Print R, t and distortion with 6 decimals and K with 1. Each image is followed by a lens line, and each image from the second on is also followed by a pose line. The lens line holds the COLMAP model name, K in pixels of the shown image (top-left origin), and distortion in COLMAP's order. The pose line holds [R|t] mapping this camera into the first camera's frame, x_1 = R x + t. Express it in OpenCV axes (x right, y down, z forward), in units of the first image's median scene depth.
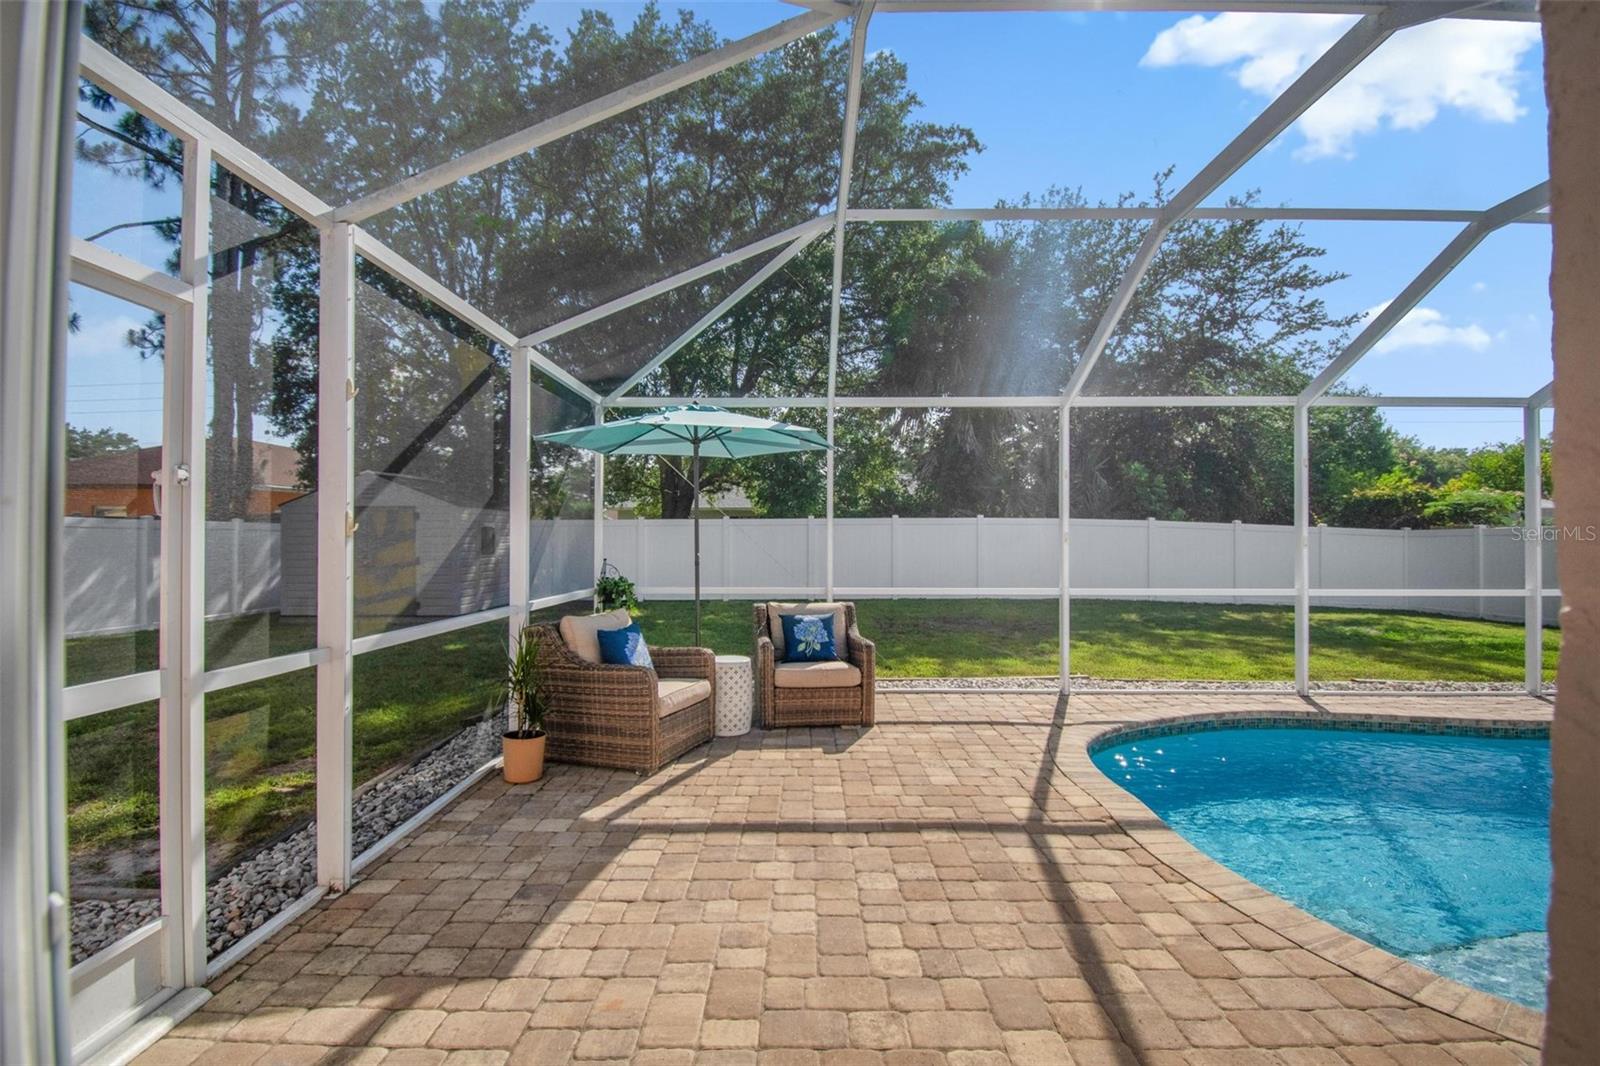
lens RADIAL K [[749.7, 0, 799.7], [0, 749.7, 523.5], [0, 0, 1]] dist [-0.004857, -0.004639]
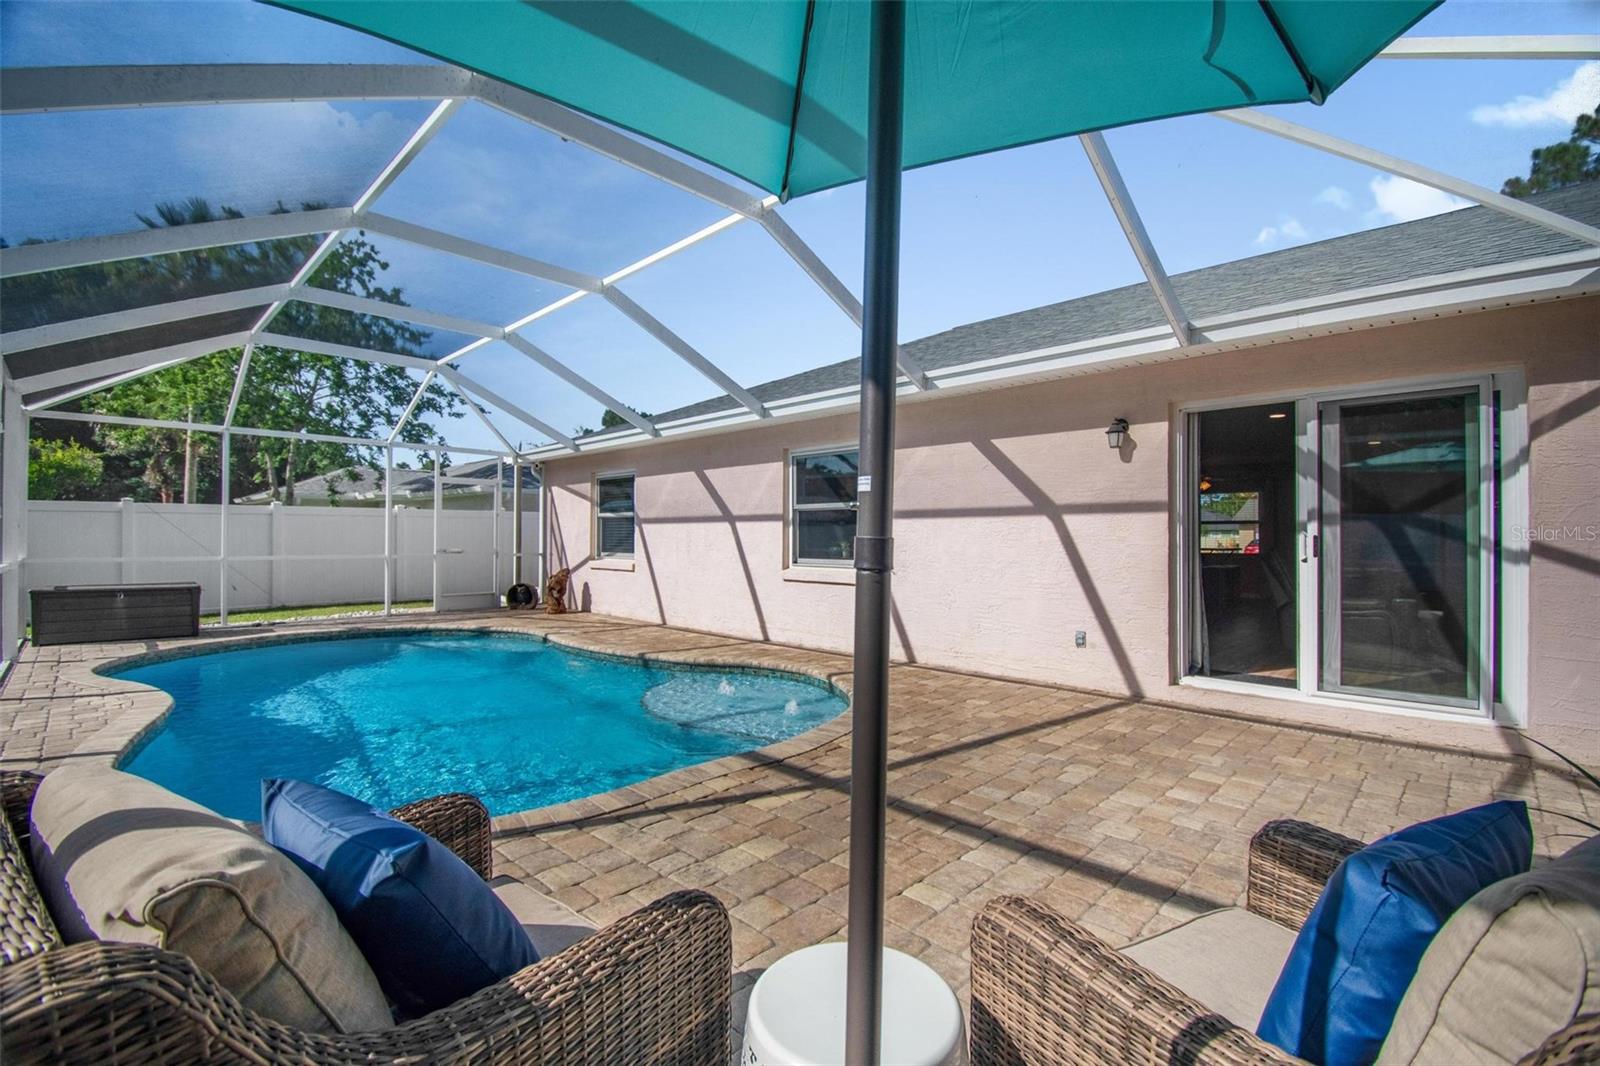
lens RADIAL K [[703.8, 0, 818.2], [0, 703.8, 539.0], [0, 0, 1]] dist [-0.004197, -0.008760]
pose [[-0.744128, -0.003649, 0.668027, -0.225266], [-0.021883, 0.999582, -0.018916, 0.067997], [-0.667679, -0.028695, -0.743896, 1.247696]]
